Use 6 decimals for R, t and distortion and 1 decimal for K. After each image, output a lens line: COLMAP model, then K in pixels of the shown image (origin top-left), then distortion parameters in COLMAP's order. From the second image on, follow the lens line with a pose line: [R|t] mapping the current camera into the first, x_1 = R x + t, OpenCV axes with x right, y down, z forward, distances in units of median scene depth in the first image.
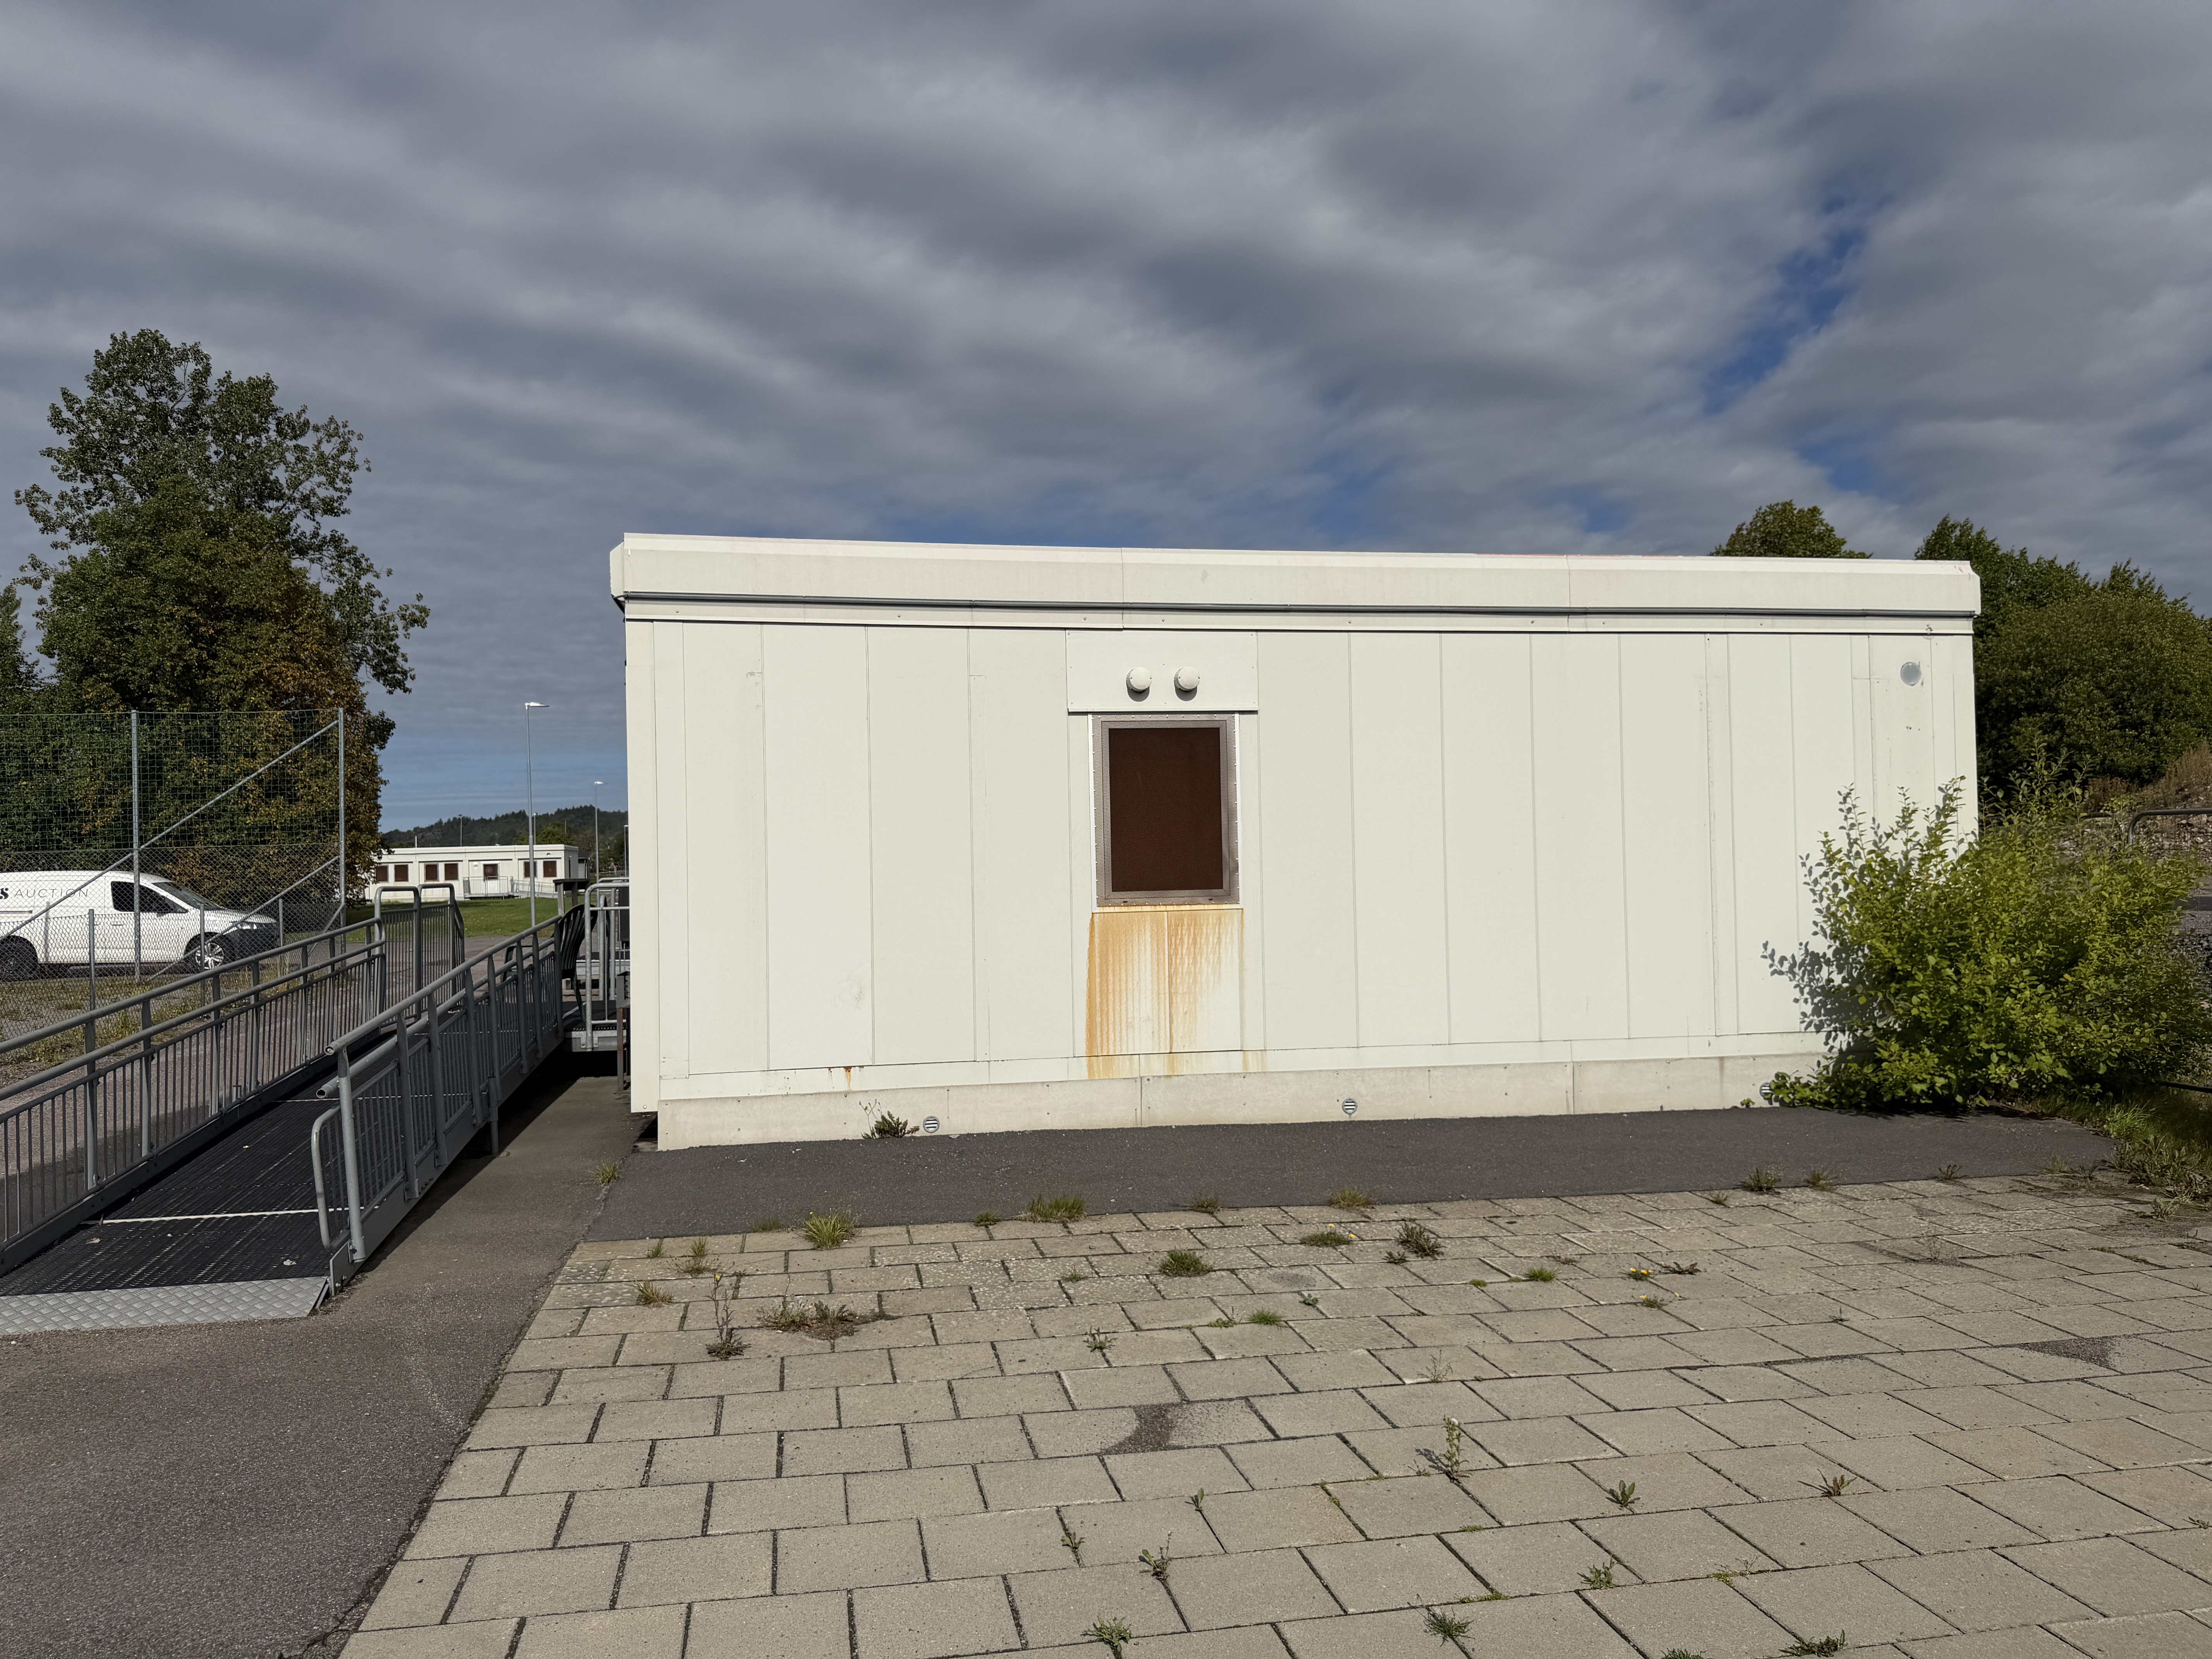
lens RADIAL K [[1542.2, 0, 1126.9], [0, 1542.2, 825.7], [0, 0, 1]] dist [0.035526, -0.039760]
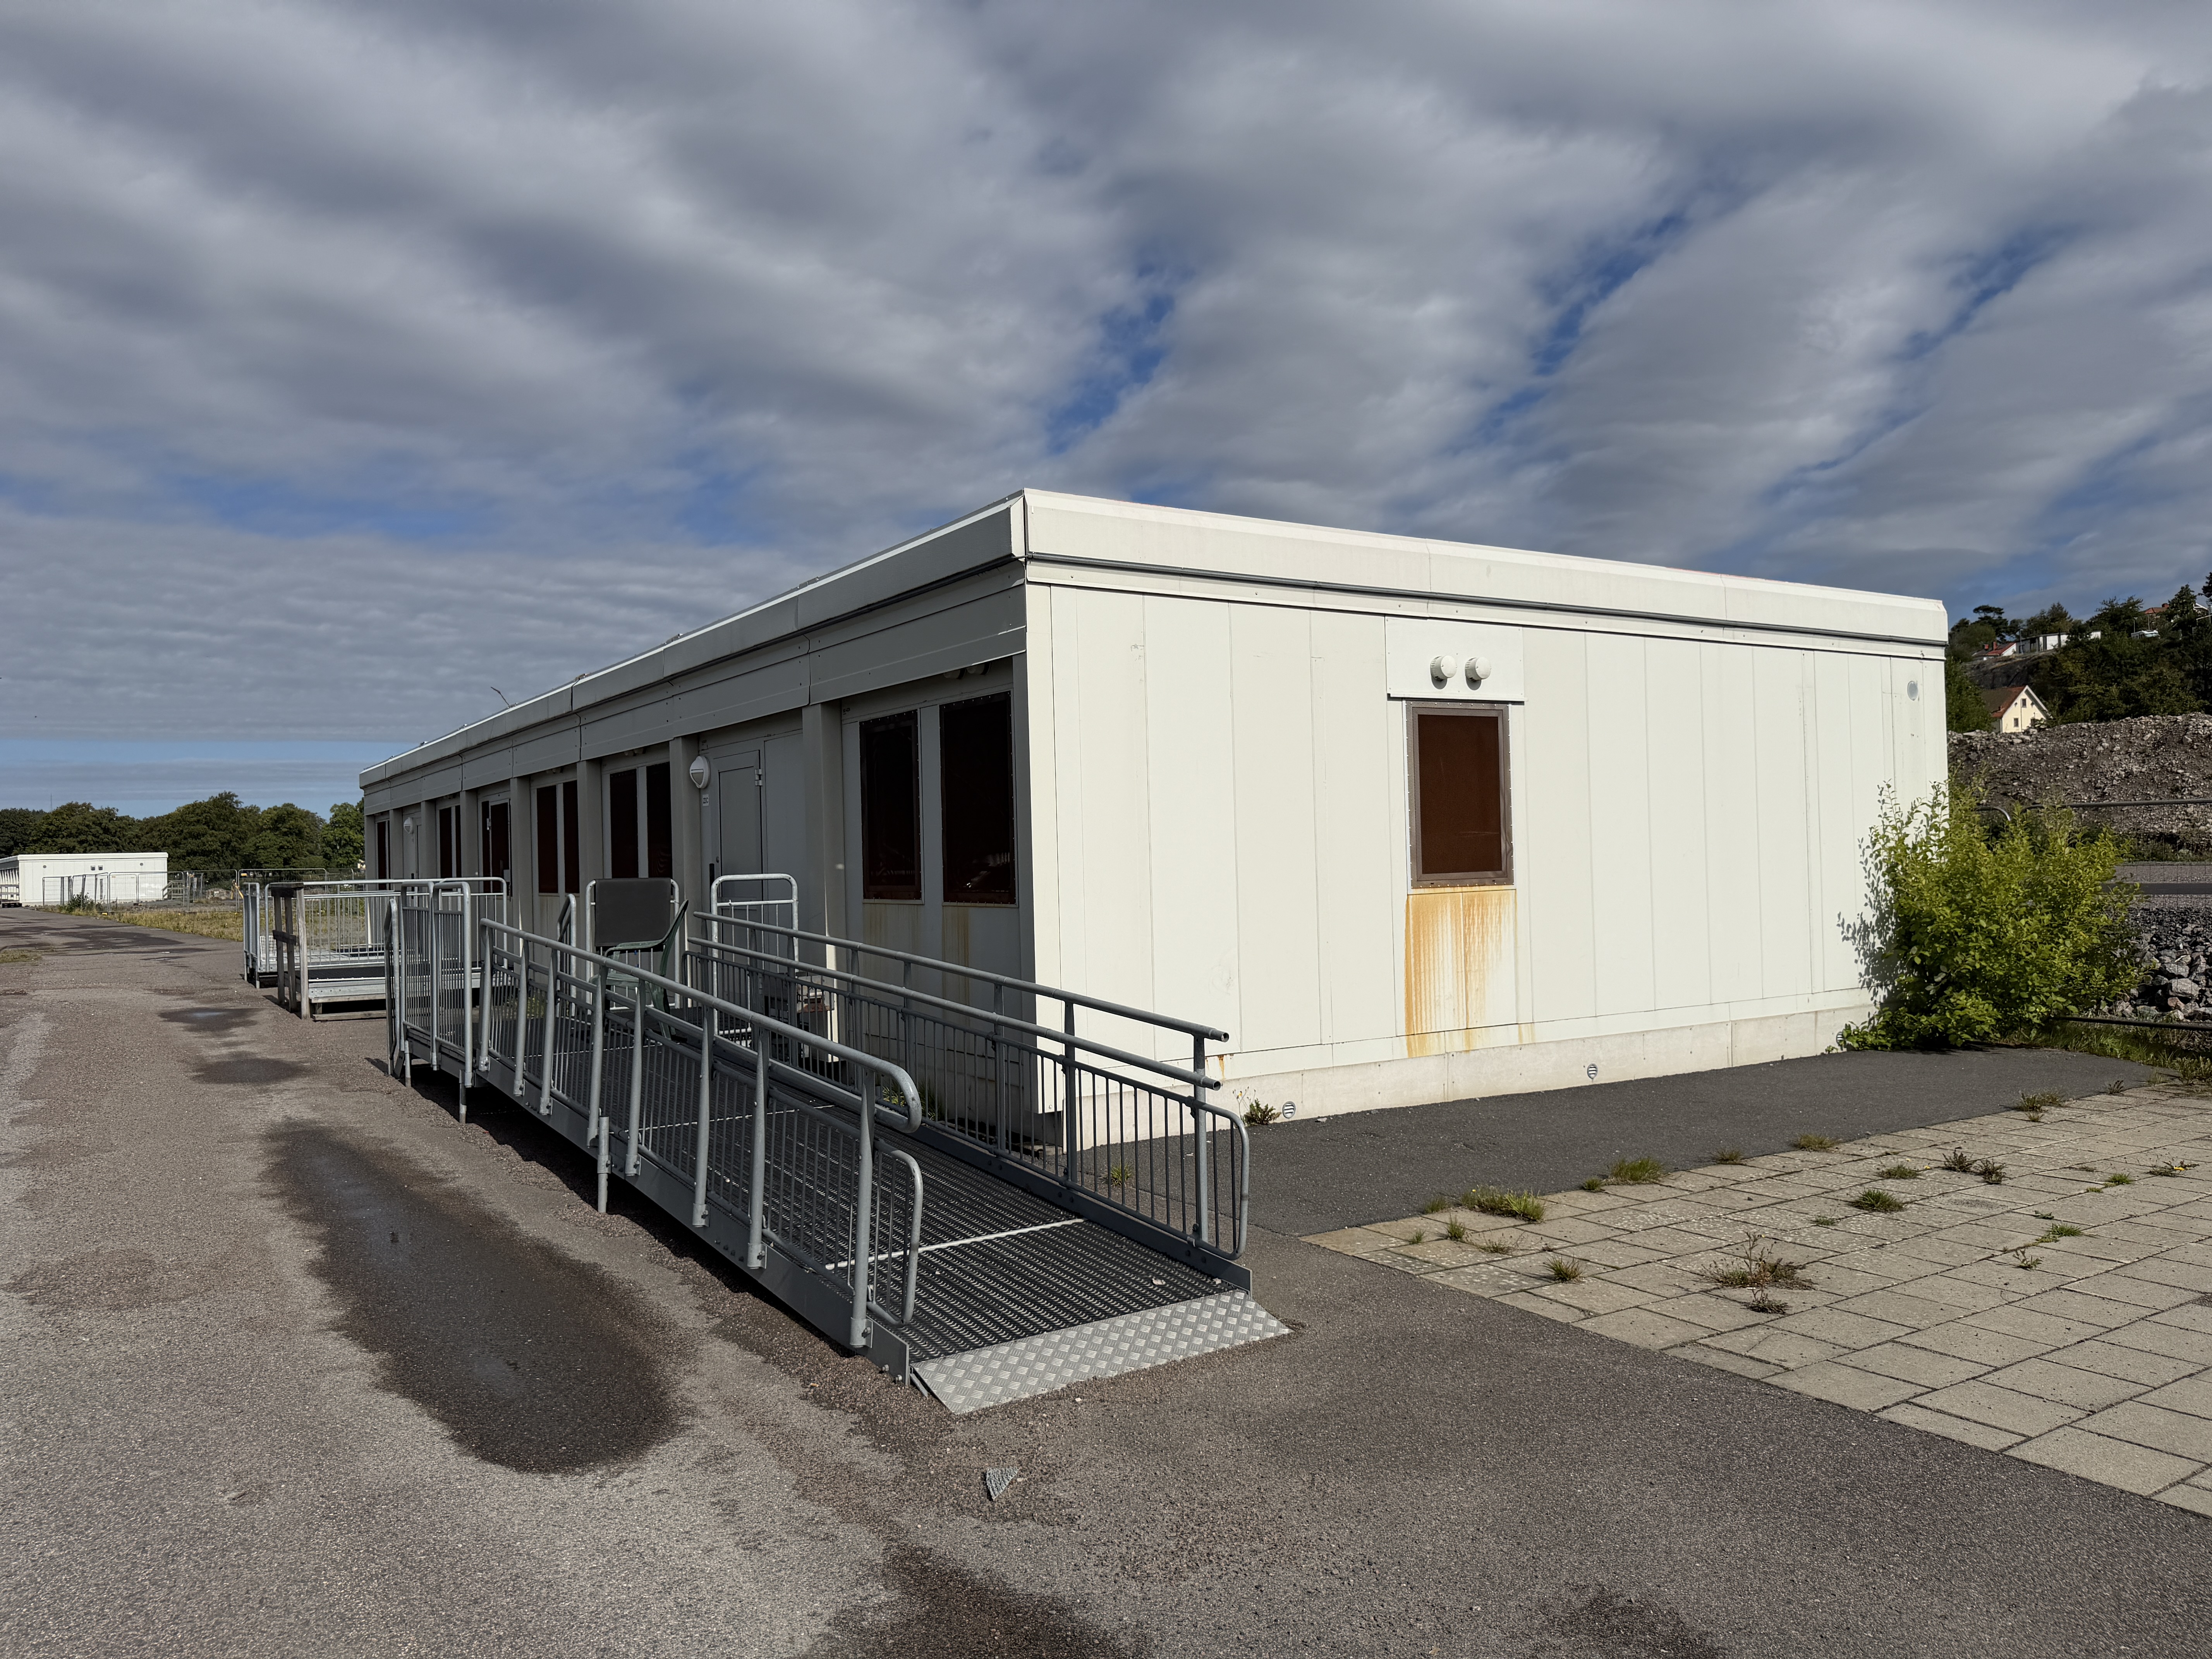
lens RADIAL K [[1542.2, 0, 1090.7], [0, 1542.2, 850.8], [0, 0, 1]] dist [0.035526, -0.039760]
pose [[0.924466, -0.003207, 0.381252, -0.594516], [-0.000288, 0.999958, 0.009110, 0.017987], [-0.381265, -0.008531, 0.924426, 0.133378]]
